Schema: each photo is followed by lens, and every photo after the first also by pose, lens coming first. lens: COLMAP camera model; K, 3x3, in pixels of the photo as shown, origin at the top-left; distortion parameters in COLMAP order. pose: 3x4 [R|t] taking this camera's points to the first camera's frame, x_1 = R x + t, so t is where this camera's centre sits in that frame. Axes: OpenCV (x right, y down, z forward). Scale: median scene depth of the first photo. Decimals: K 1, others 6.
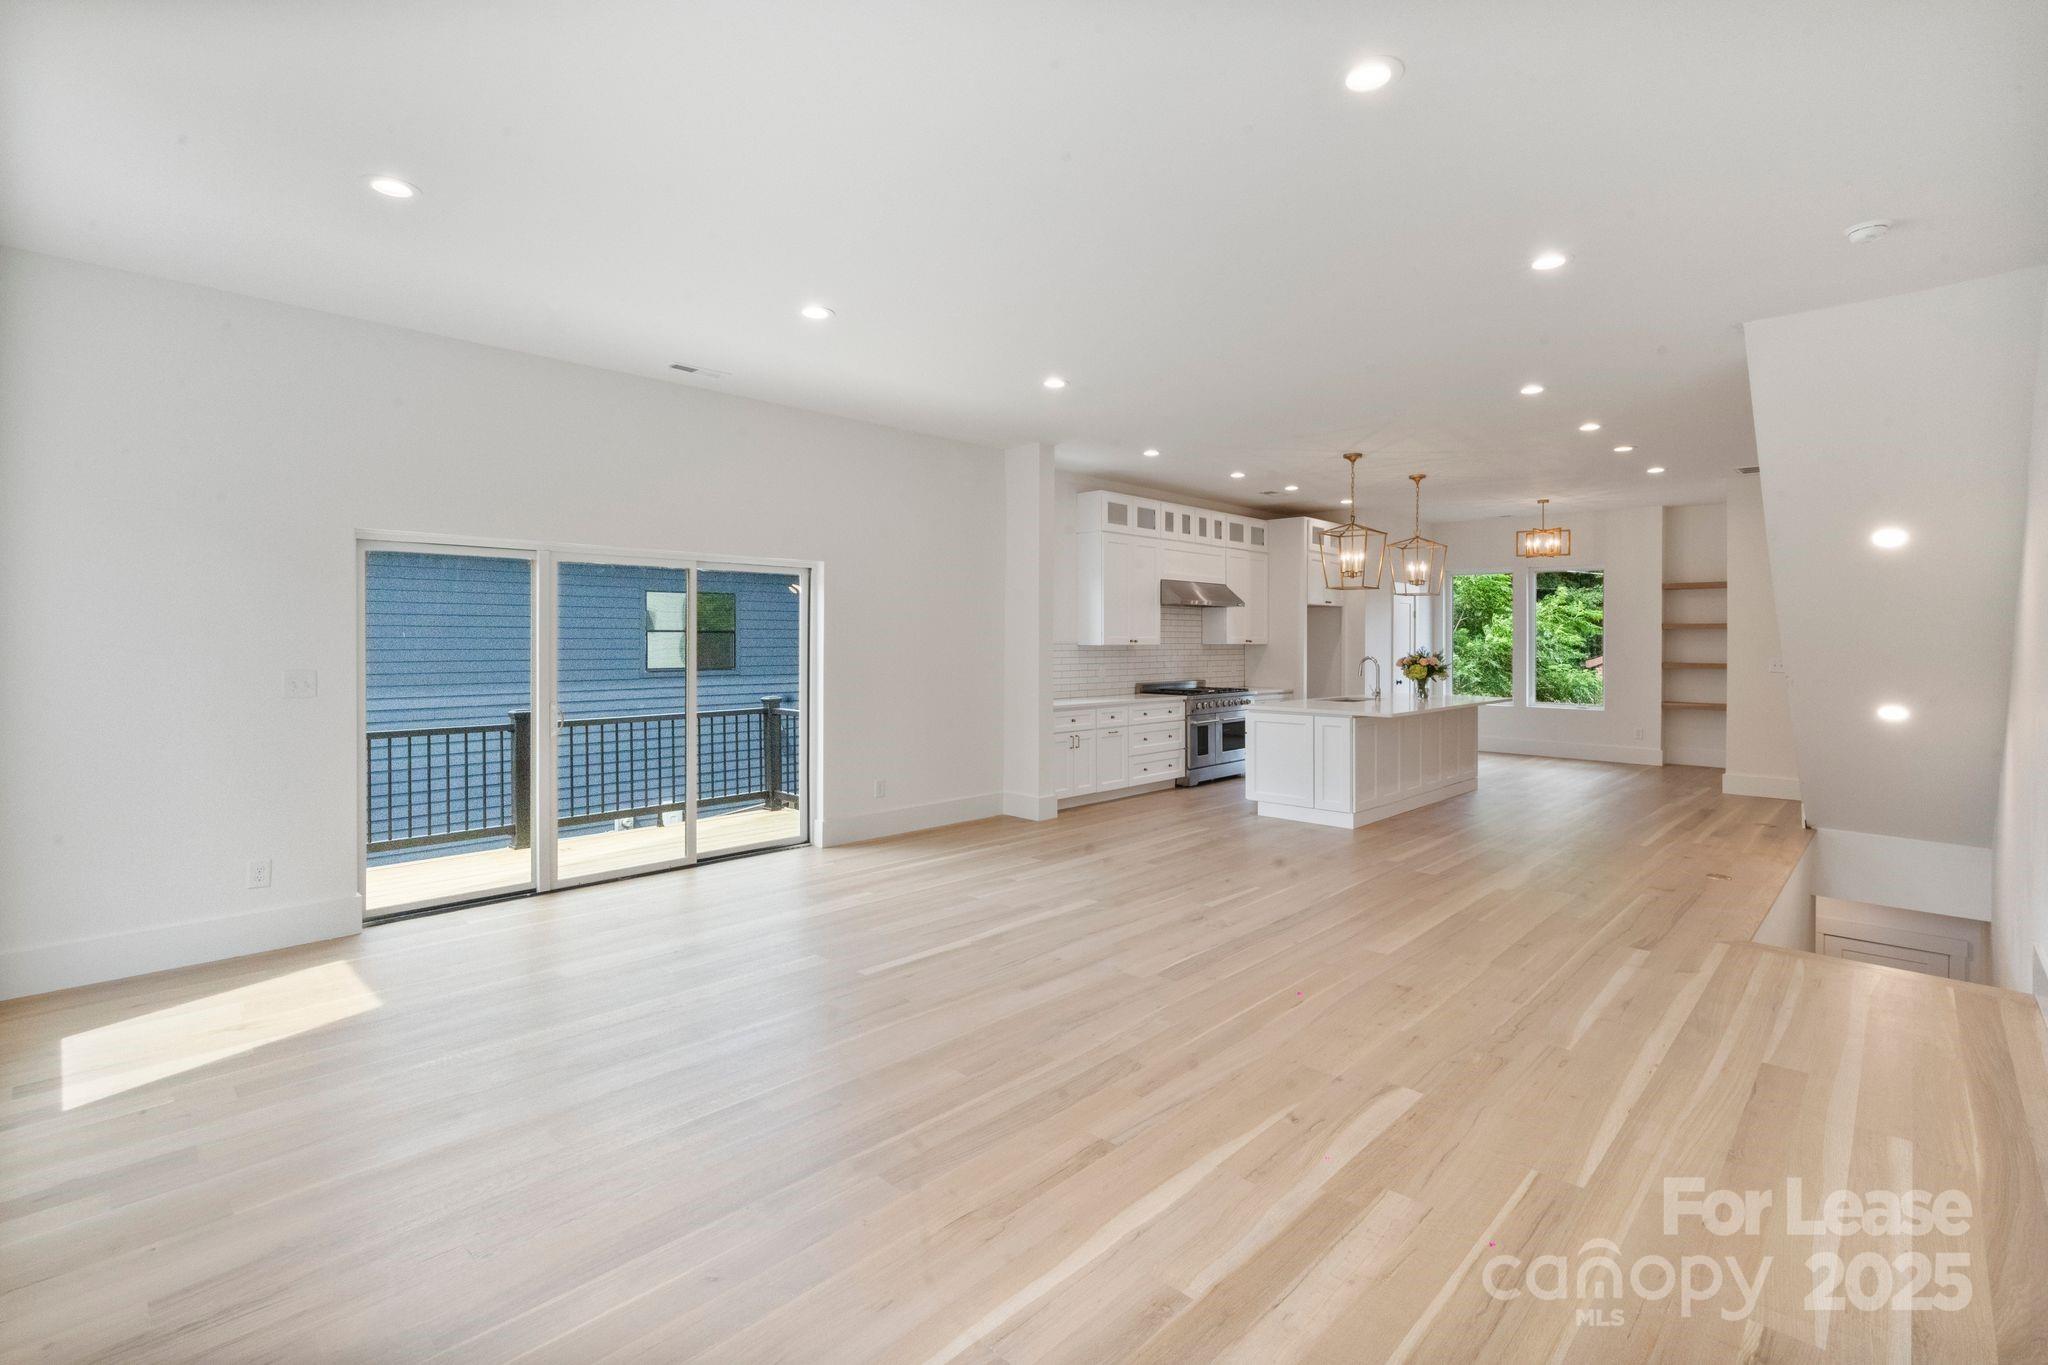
lens RADIAL K [[965.1, 0, 1029.1], [0, 965.1, 639.7], [0, 0, 1]] dist [0.000021, -0.051095]
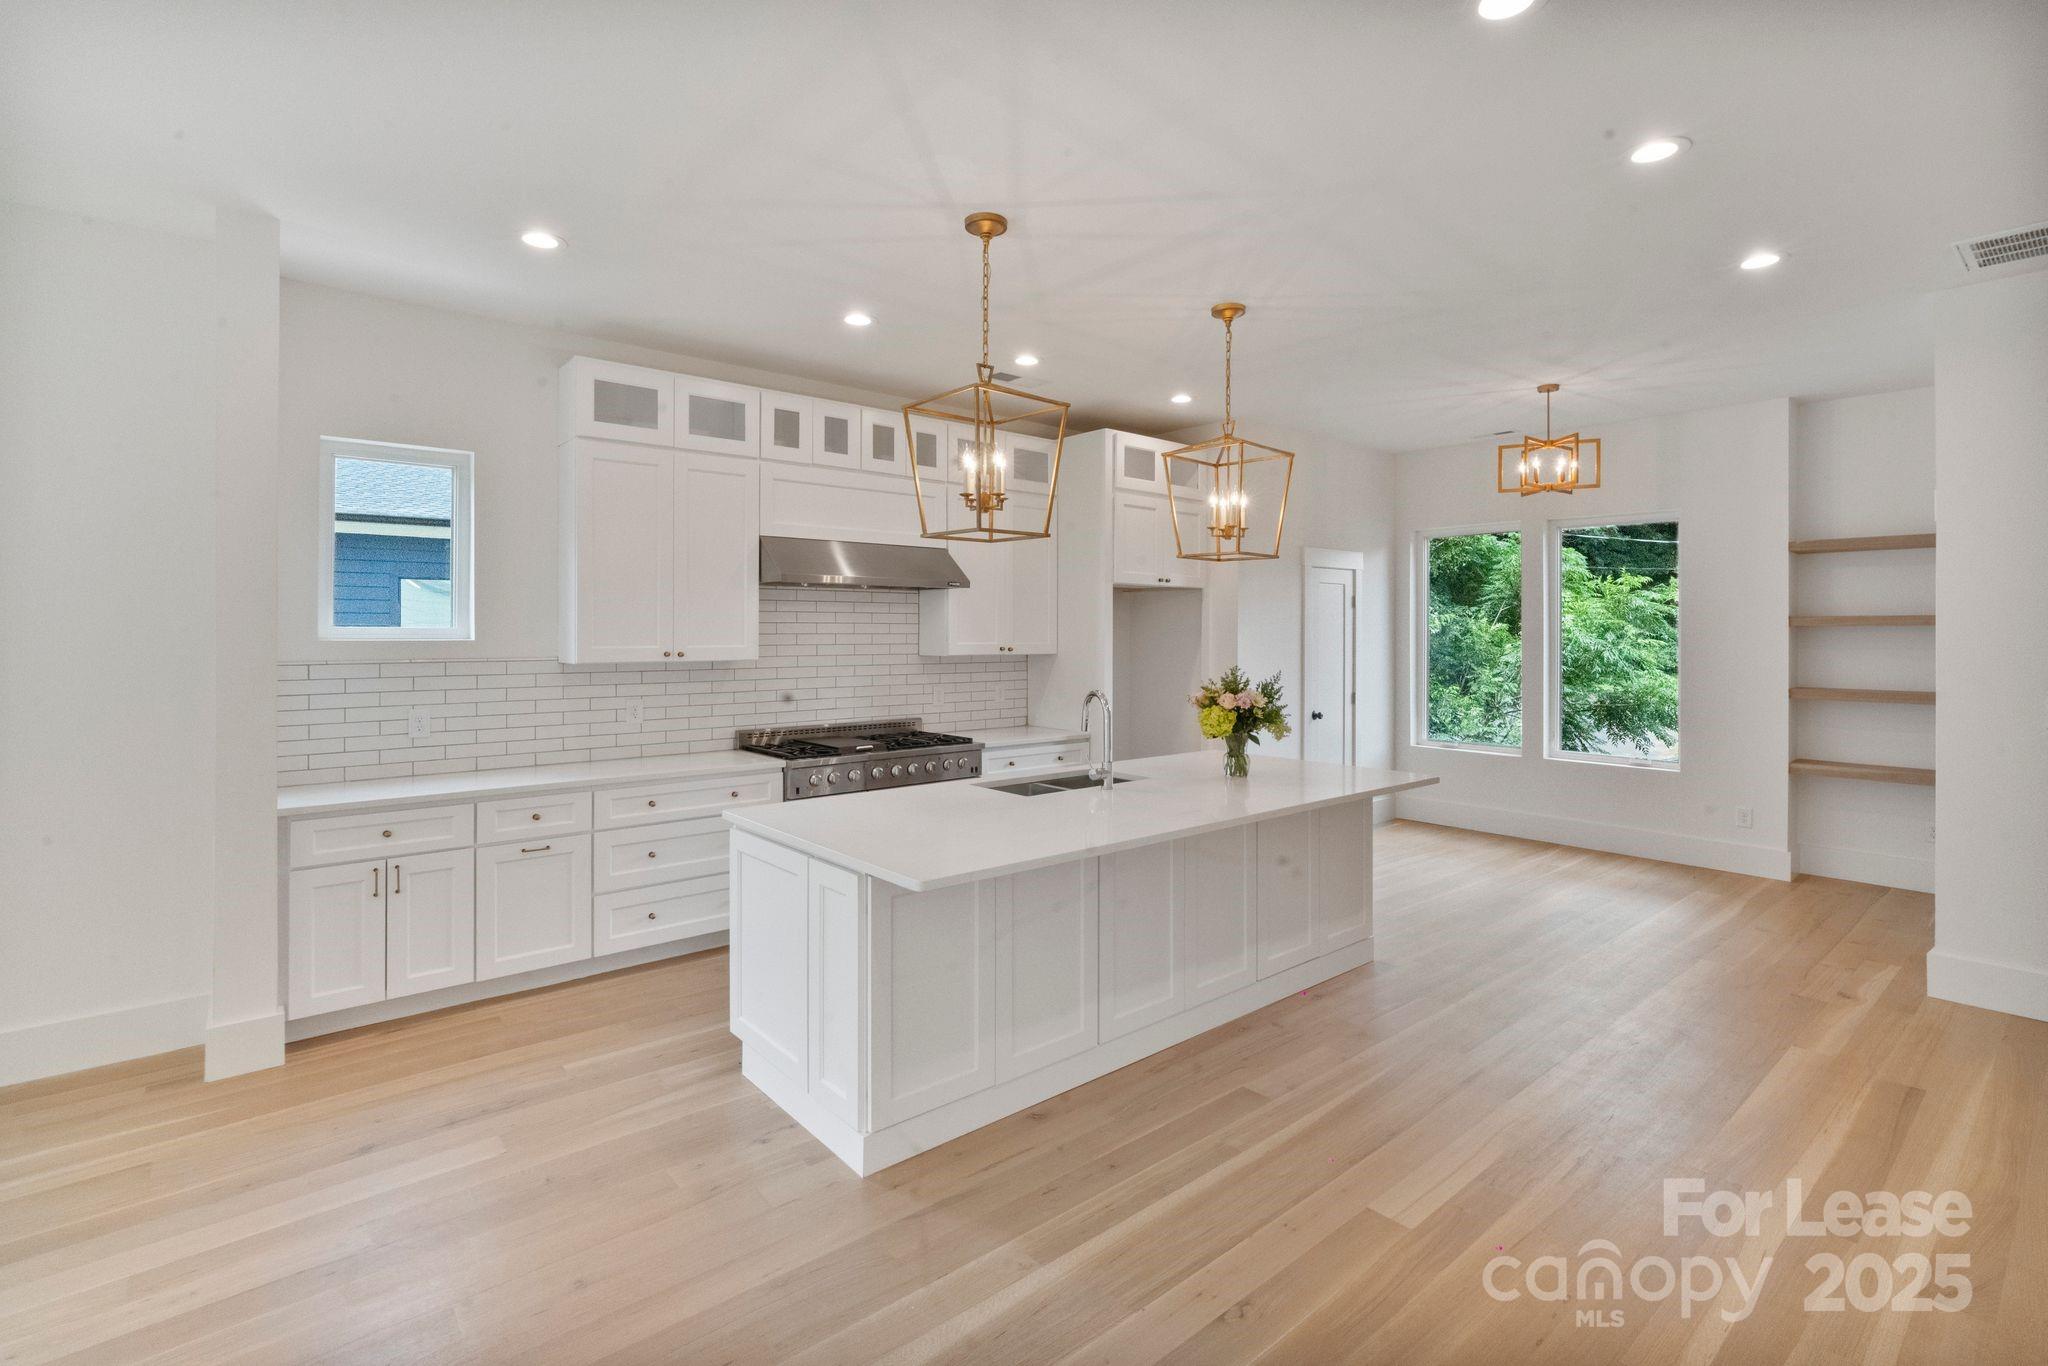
lens RADIAL K [[970.9, 0, 1020.6], [0, 970.9, 626.3], [0, 0, 1]] dist [-0.034615, 0.000217]
pose [[0.994290, -0.004400, -0.106620, 0.306391], [0.003554, 0.999961, -0.008121, -0.007865], [0.106652, 0.007696, 0.994267, 0.448388]]
